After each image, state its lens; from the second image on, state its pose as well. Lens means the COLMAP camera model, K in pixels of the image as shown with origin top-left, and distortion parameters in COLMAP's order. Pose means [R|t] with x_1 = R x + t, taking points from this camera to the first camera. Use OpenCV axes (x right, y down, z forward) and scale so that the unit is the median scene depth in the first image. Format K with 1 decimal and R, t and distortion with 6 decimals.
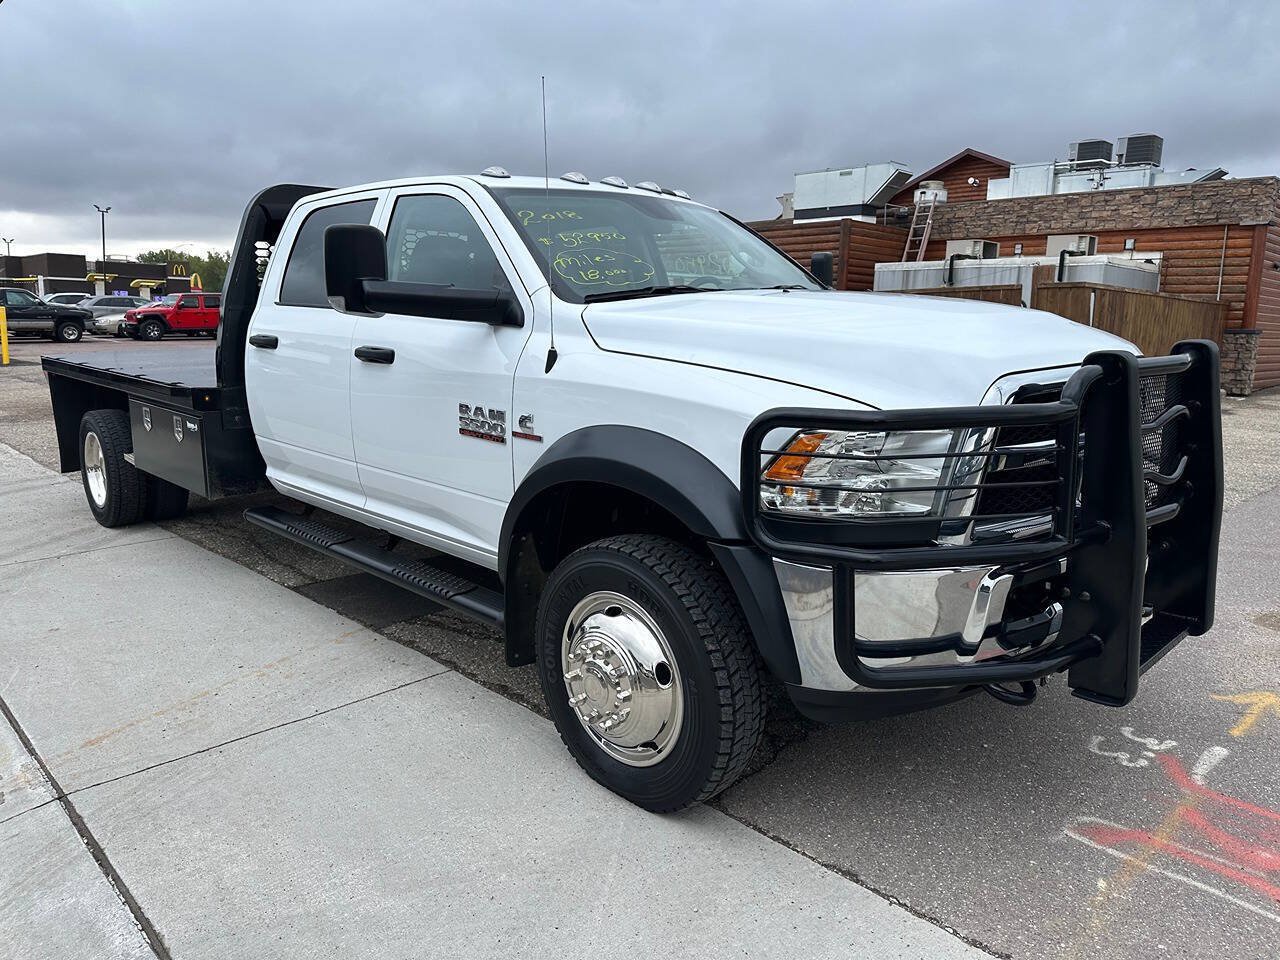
lens RADIAL K [[877.6, 0, 643.7], [0, 877.6, 480.4], [0, 0, 1]] dist [0.047485, -0.047225]
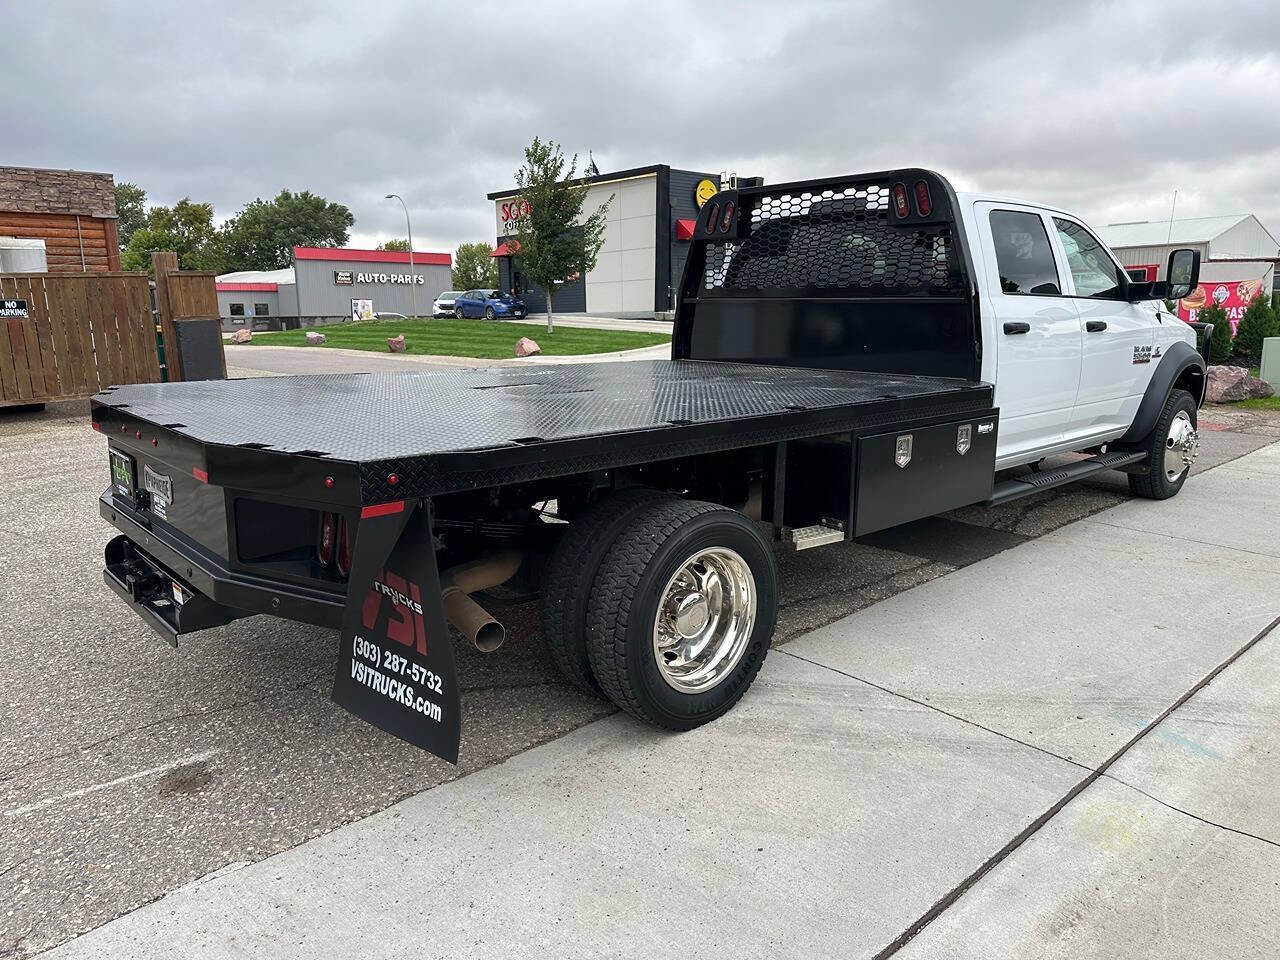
lens RADIAL K [[877.6, 0, 638.4], [0, 877.6, 484.9], [0, 0, 1]] dist [0.047485, -0.047225]
pose [[0.037425, -0.210545, 0.976868, -0.368548], [0.194832, 0.960330, 0.199516, -0.066826], [-0.980122, 0.182858, 0.076961, 0.338306]]
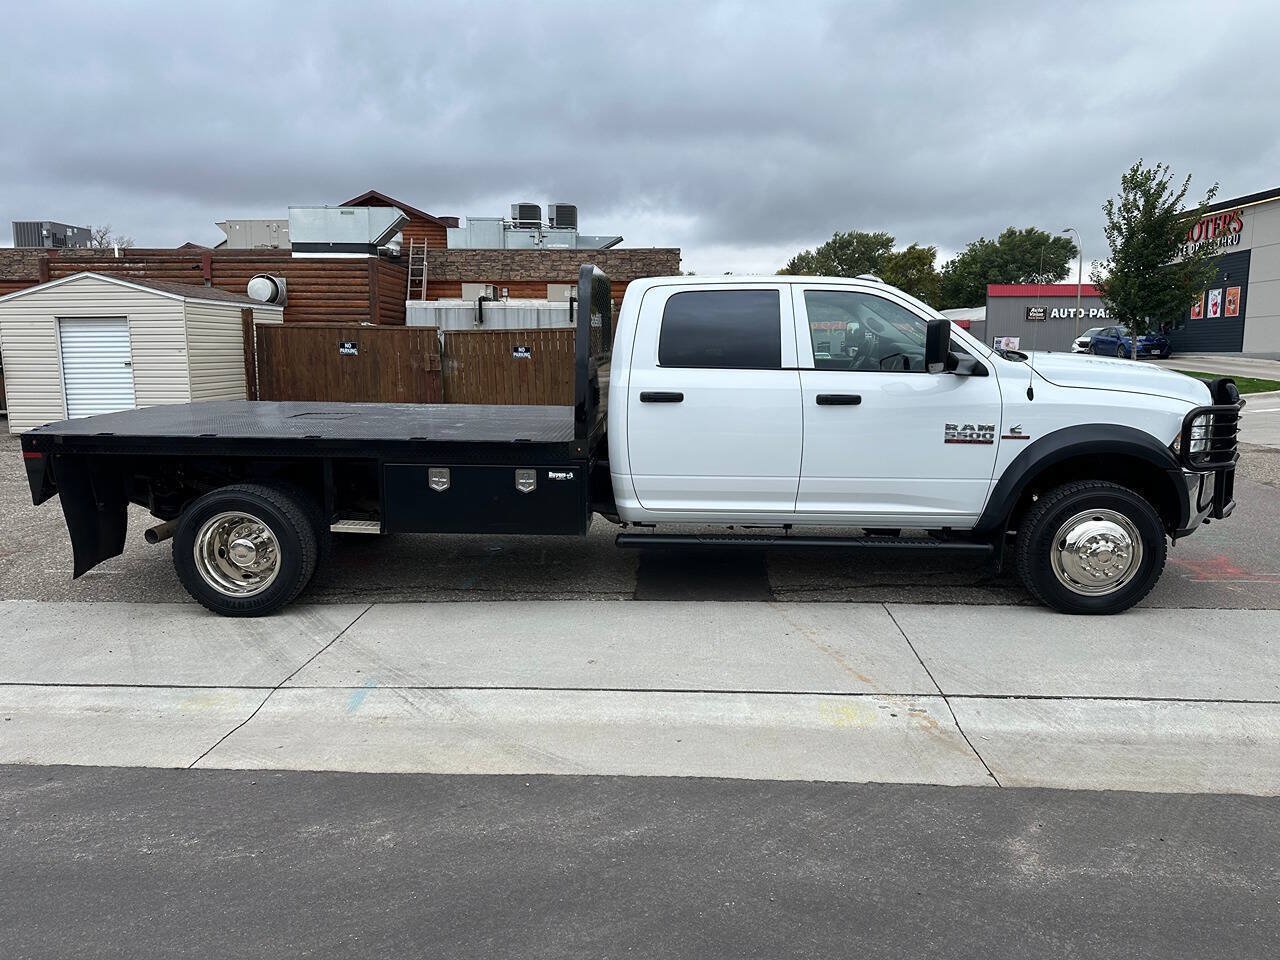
lens RADIAL K [[877.6, 0, 649.1], [0, 877.6, 486.6], [0, 0, 1]] dist [0.047485, -0.047225]
pose [[0.715482, -0.123345, 0.687657, -0.308827], [0.138171, 0.989832, 0.033784, -0.018646], [-0.684832, 0.070843, 0.725250, 0.035963]]
